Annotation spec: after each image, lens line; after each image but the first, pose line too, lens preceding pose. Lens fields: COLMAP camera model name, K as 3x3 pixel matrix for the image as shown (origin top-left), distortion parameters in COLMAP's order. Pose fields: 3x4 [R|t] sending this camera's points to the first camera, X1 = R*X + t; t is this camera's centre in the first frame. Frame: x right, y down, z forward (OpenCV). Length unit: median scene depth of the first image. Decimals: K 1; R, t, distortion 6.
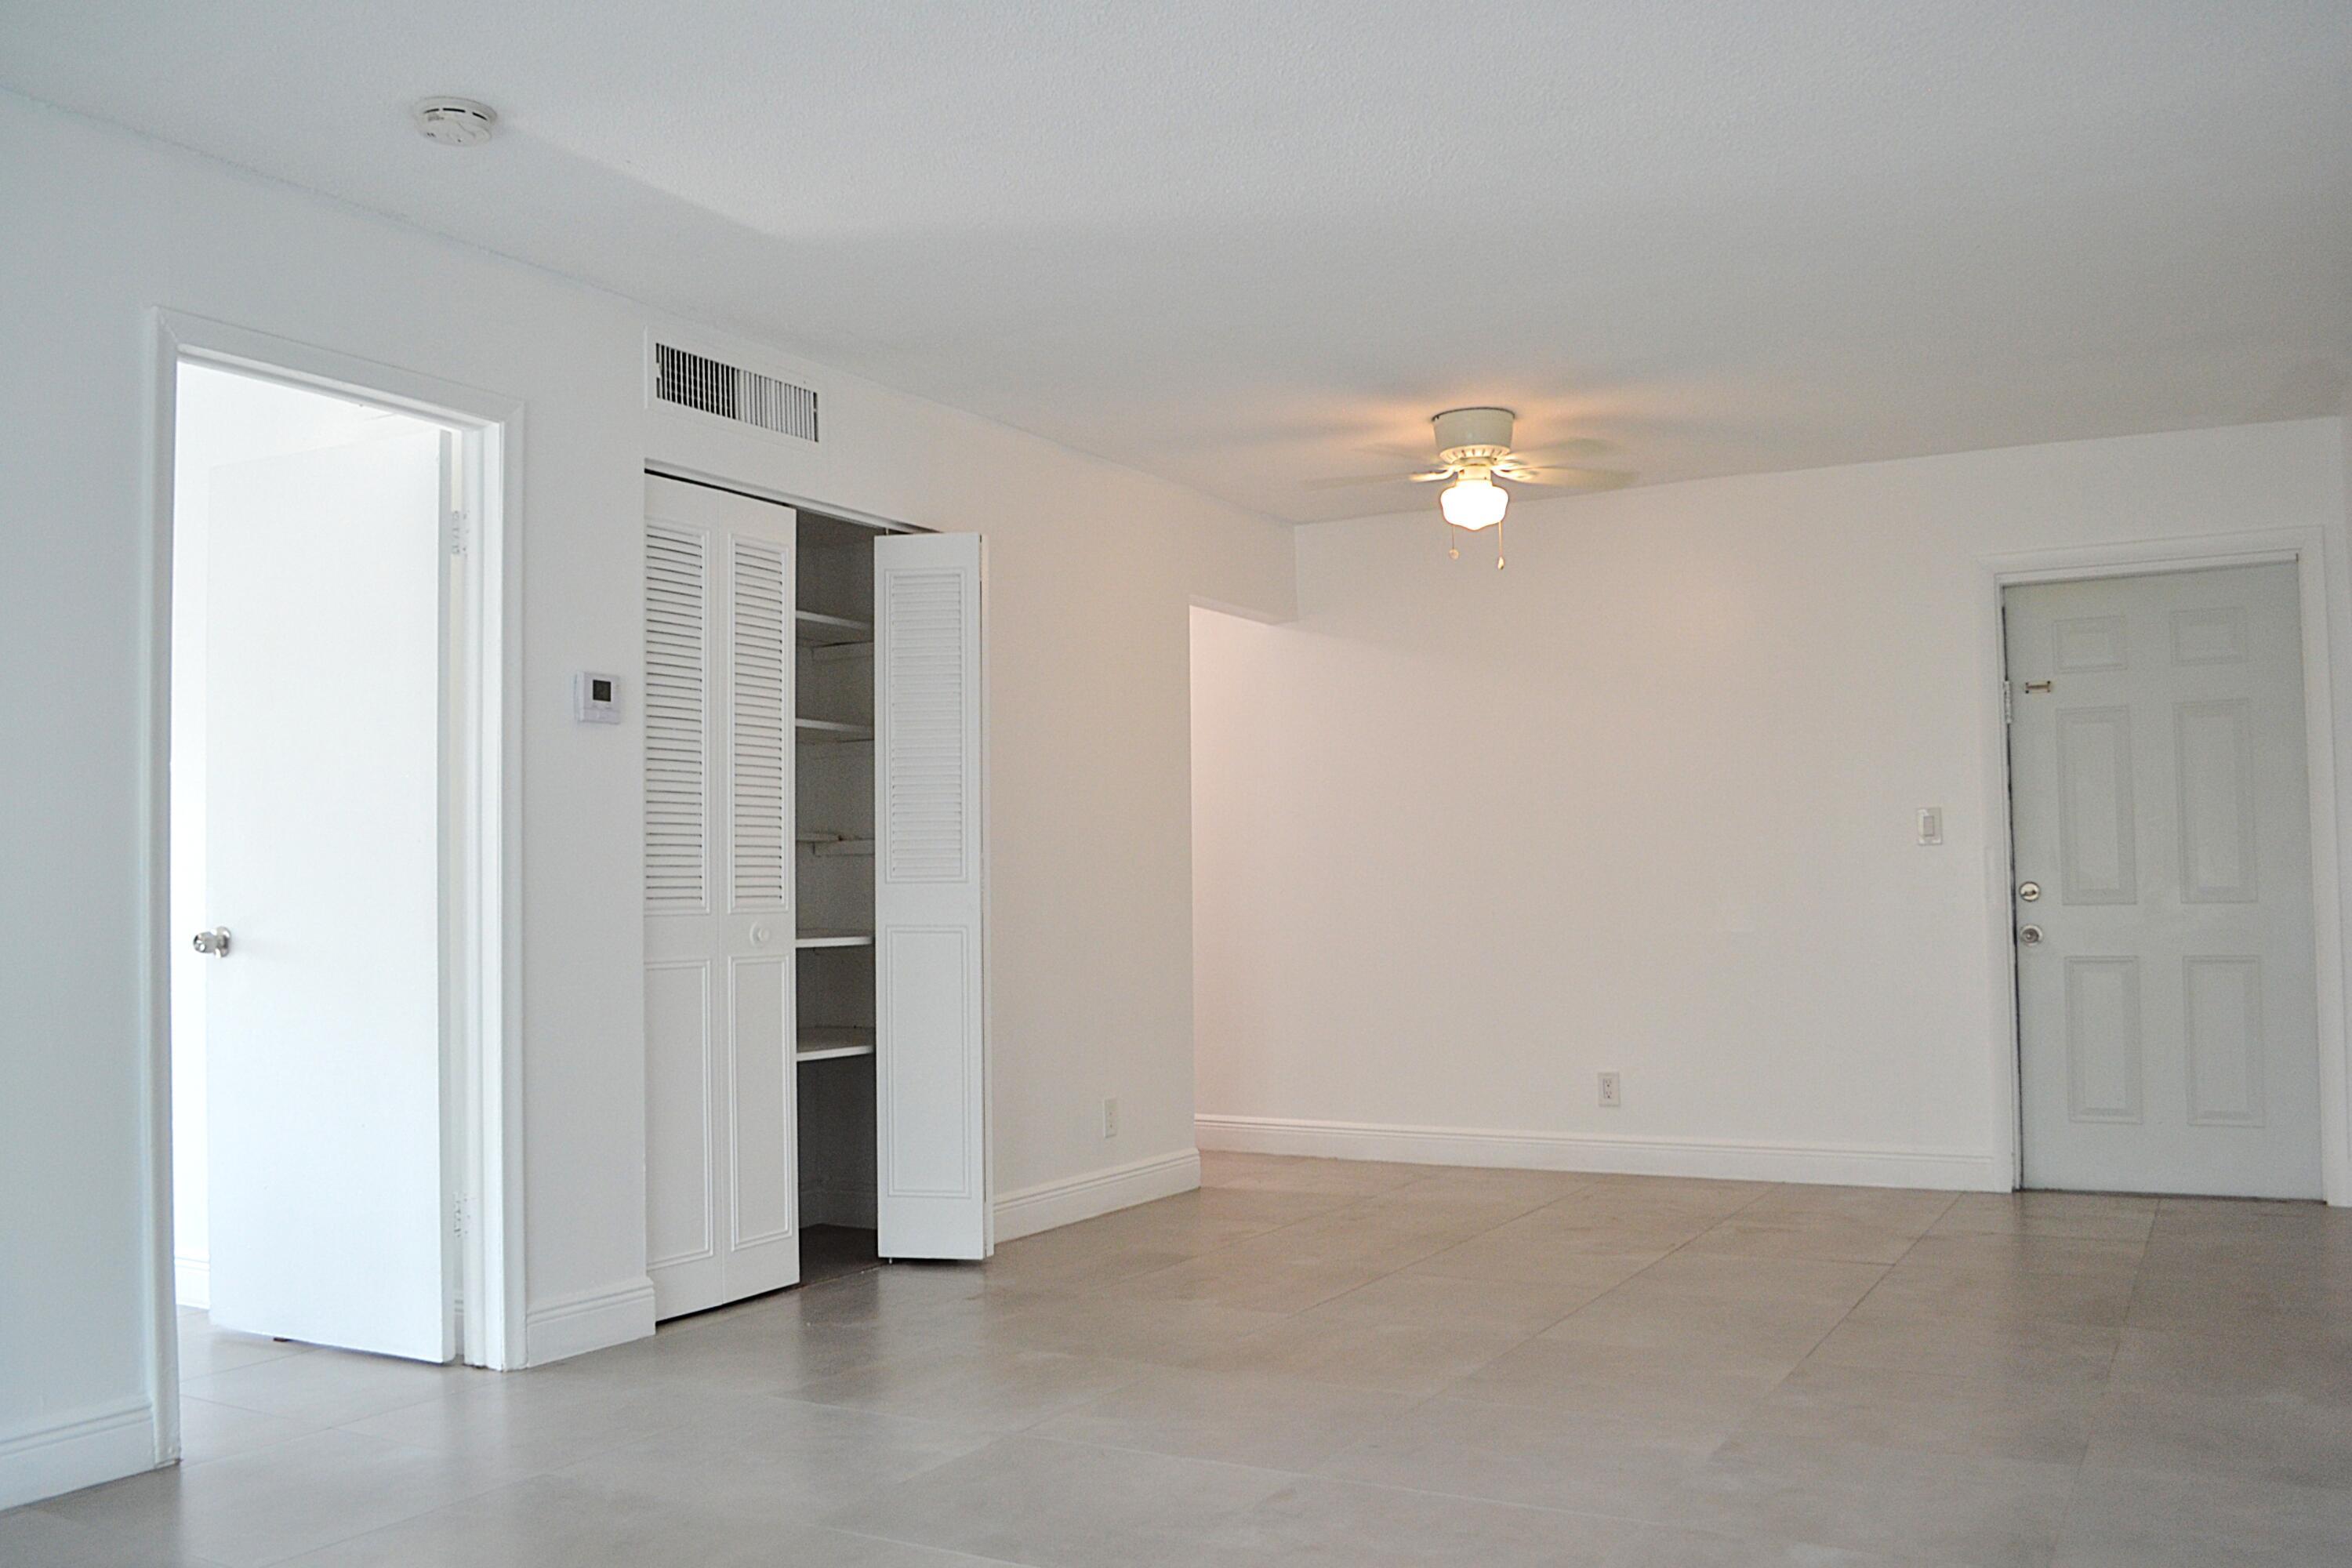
lens RADIAL K [[1979.3, 0, 1176.0], [0, 1979.3, 784.0], [0, 0, 1]] dist [-0.065391, 0.001342]
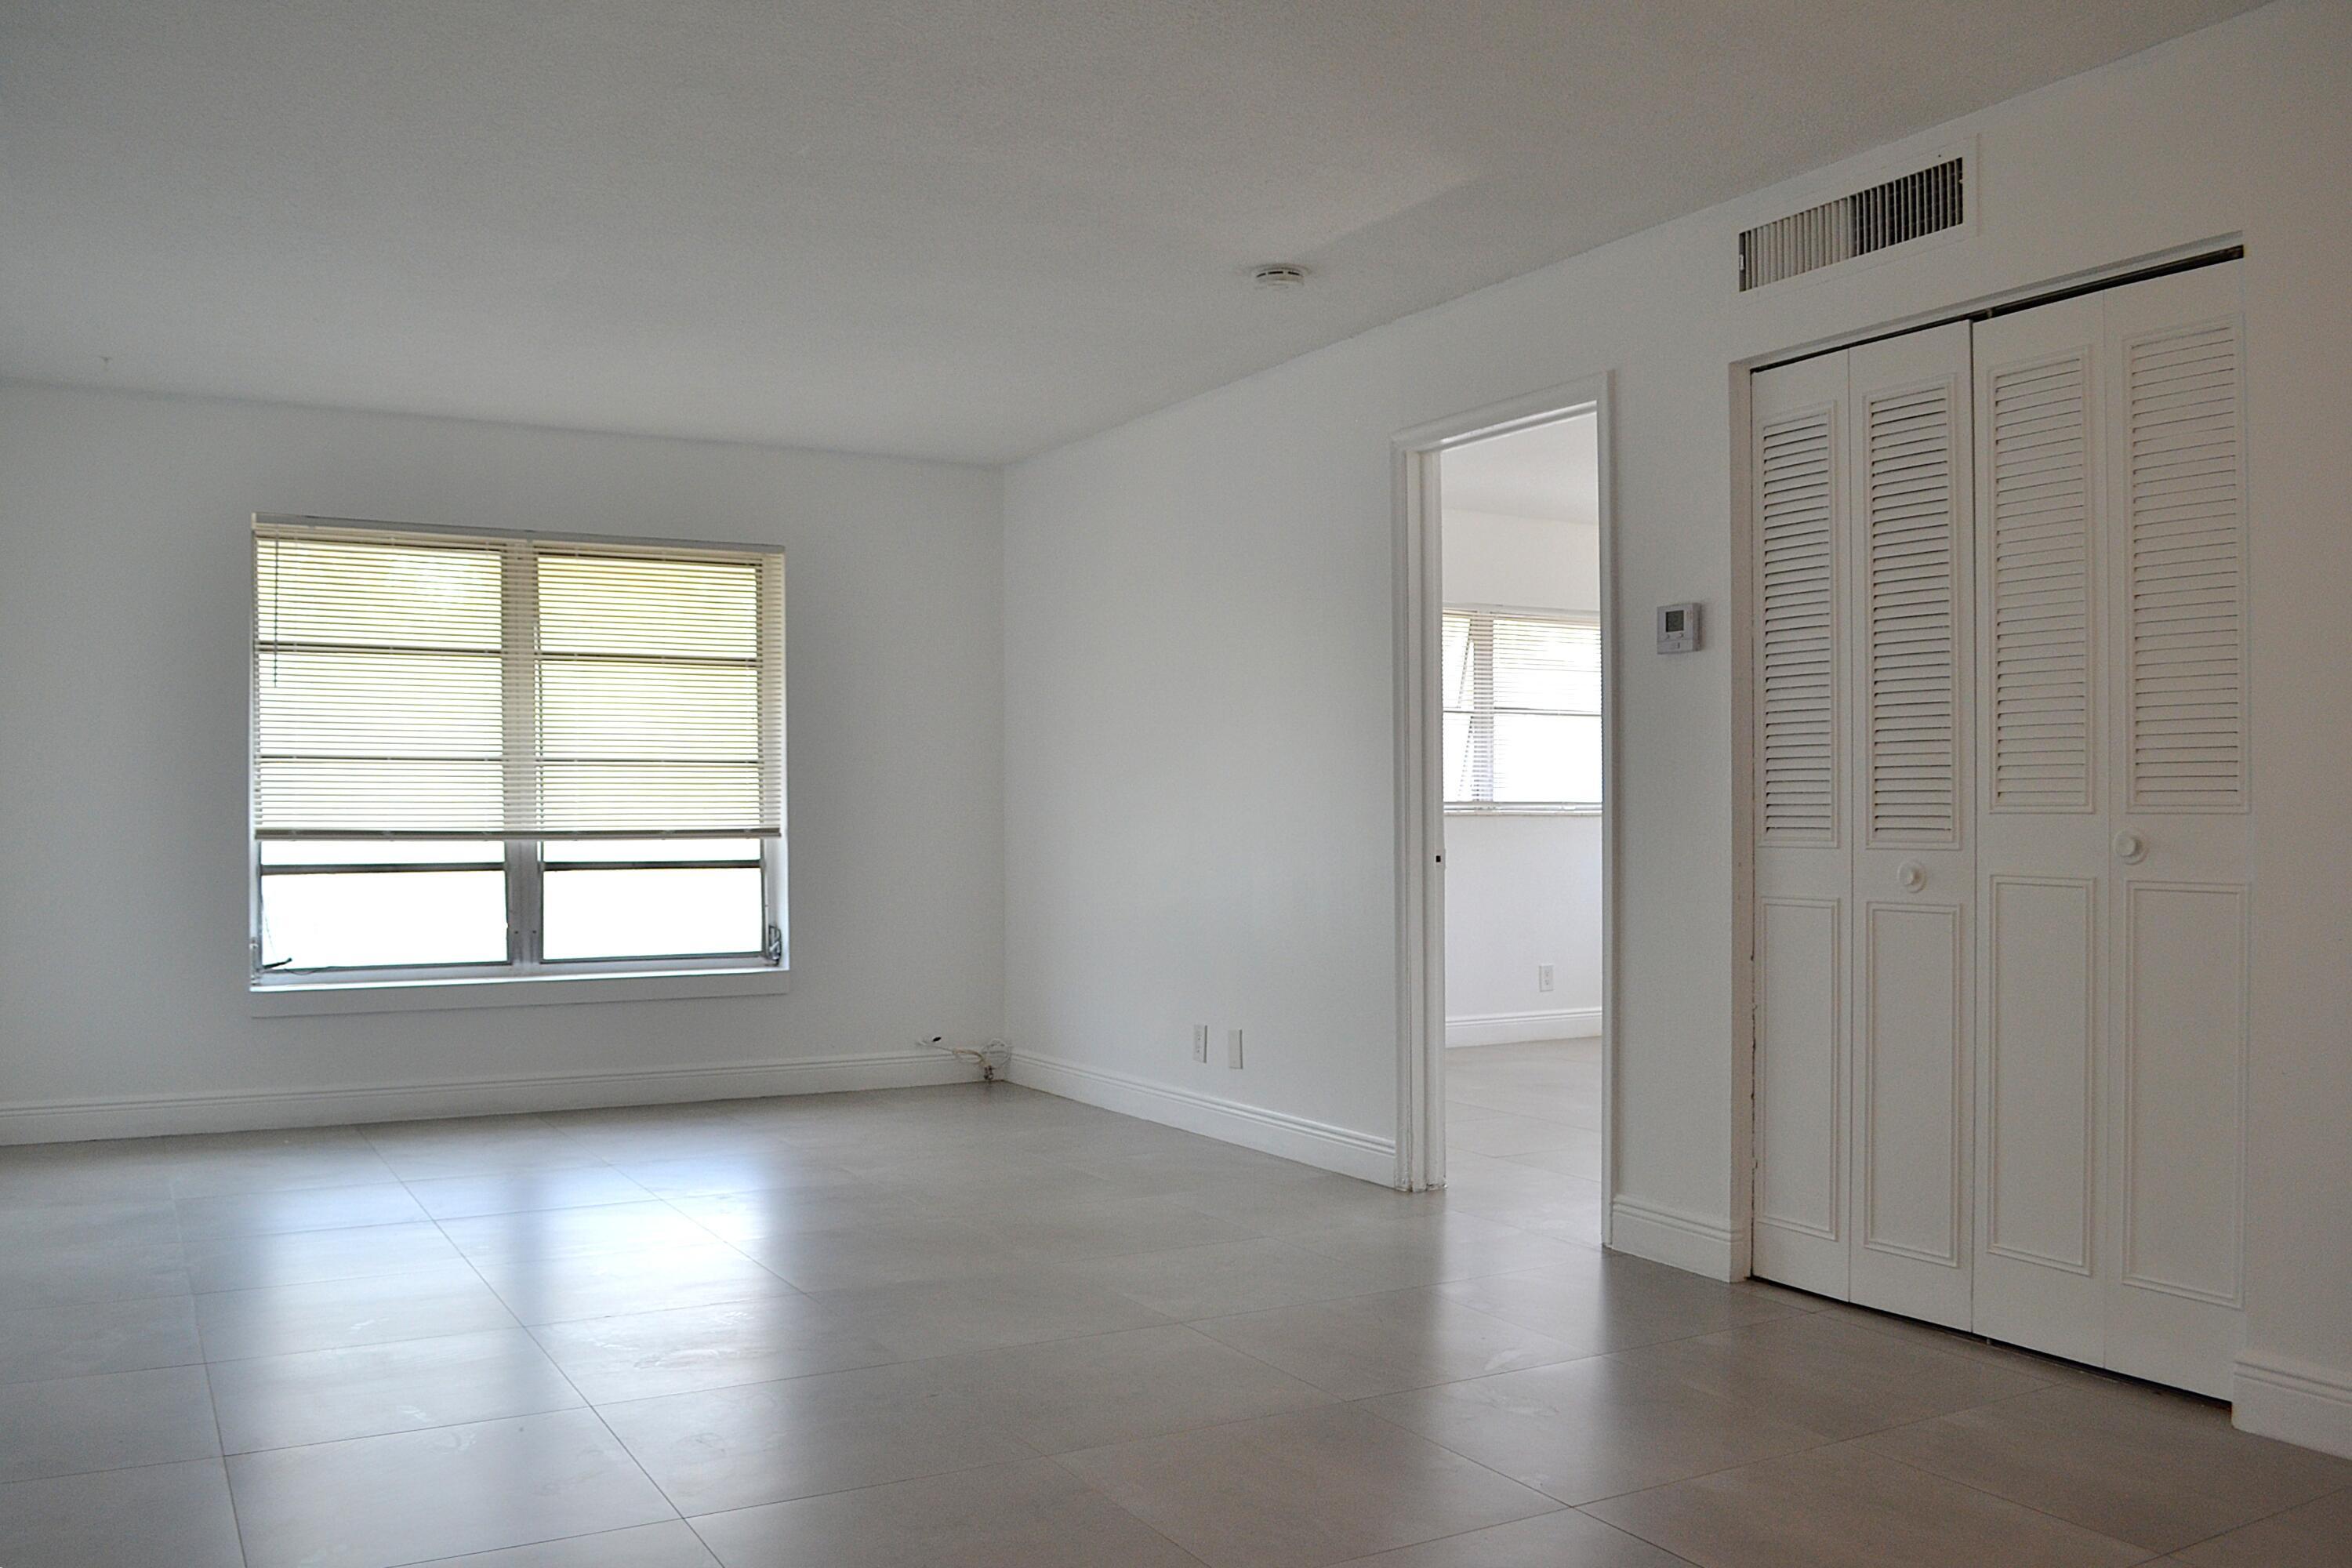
lens RADIAL K [[1979.3, 0, 1176.0], [0, 1979.3, 784.0], [0, 0, 1]] dist [-0.065391, 0.001342]
pose [[-0.510441, 0.000536, -0.859912, 0.530381], [0.053788, 0.998061, -0.031307, 0.040189], [0.858229, -0.062234, -0.509481, 0.973860]]
